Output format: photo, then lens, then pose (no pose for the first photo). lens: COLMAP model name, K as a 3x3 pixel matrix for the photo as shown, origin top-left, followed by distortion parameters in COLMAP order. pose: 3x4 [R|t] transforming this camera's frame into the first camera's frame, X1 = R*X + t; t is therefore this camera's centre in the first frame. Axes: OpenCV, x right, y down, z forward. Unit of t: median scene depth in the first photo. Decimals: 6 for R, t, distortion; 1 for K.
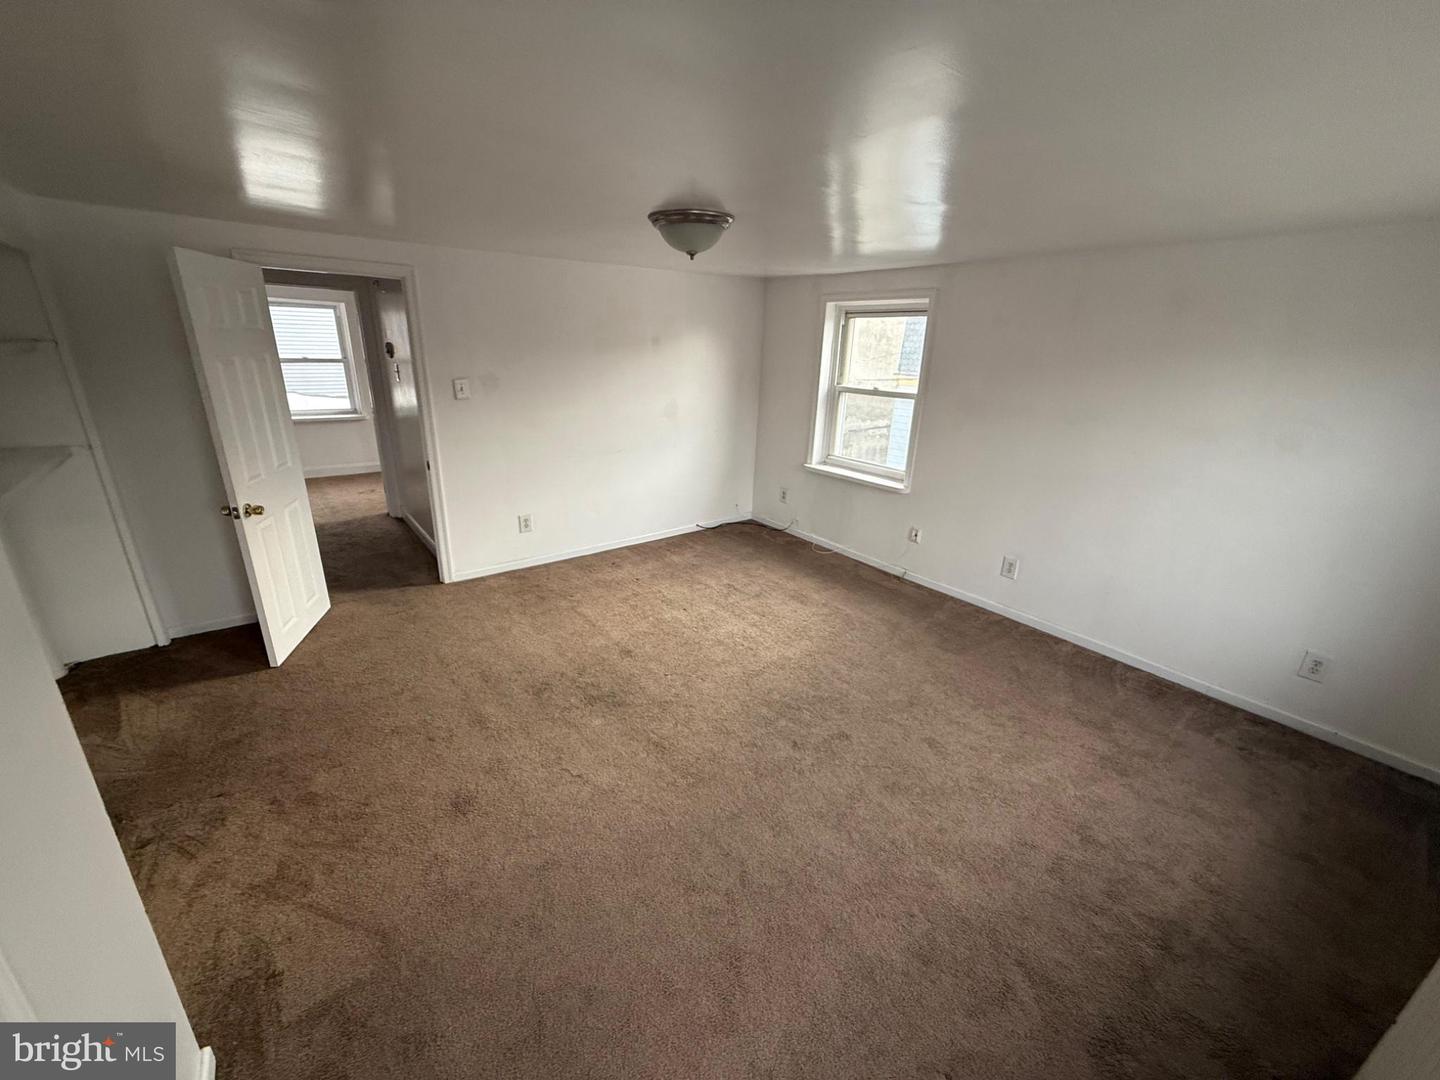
lens RADIAL K [[573.5, 0, 716.5], [0, 573.5, 540.5], [0, 0, 1]] dist [0.000558, -0.000690]
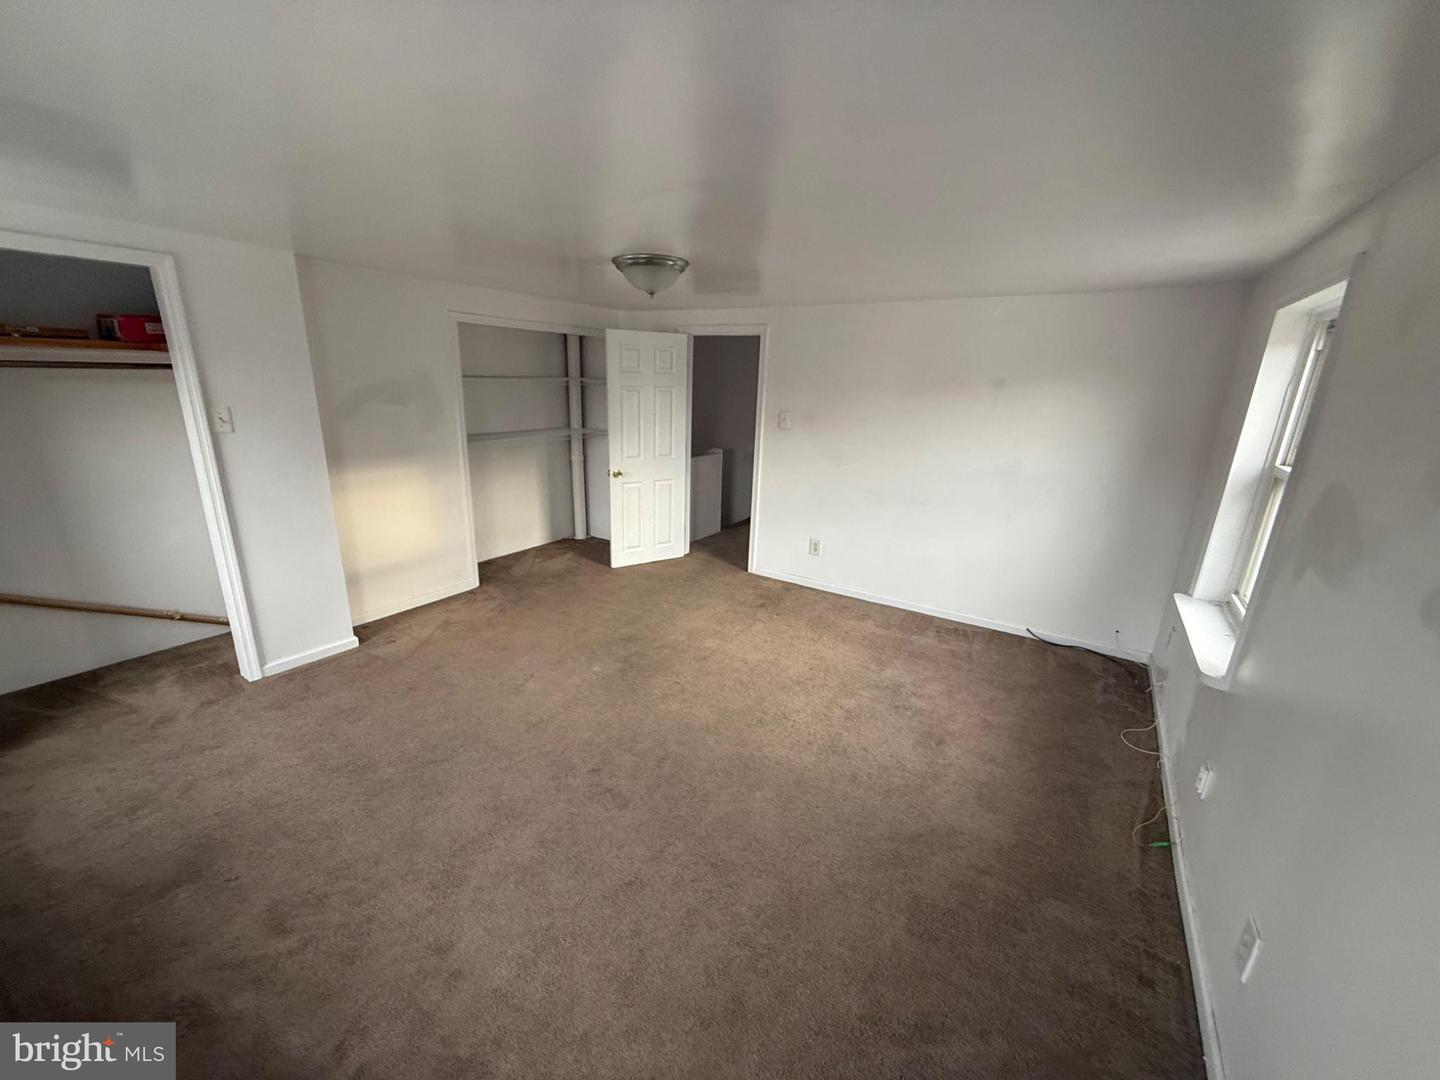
lens RADIAL K [[573.5, 0, 717.7], [0, 573.5, 542.5], [0, 0, 1]] dist [0.000558, -0.000690]
pose [[0.331723, 0.245918, -0.910760, 0.610129], [-0.330277, 0.934600, 0.132060, -0.124480], [0.883672, 0.256996, 0.391249, 0.426345]]
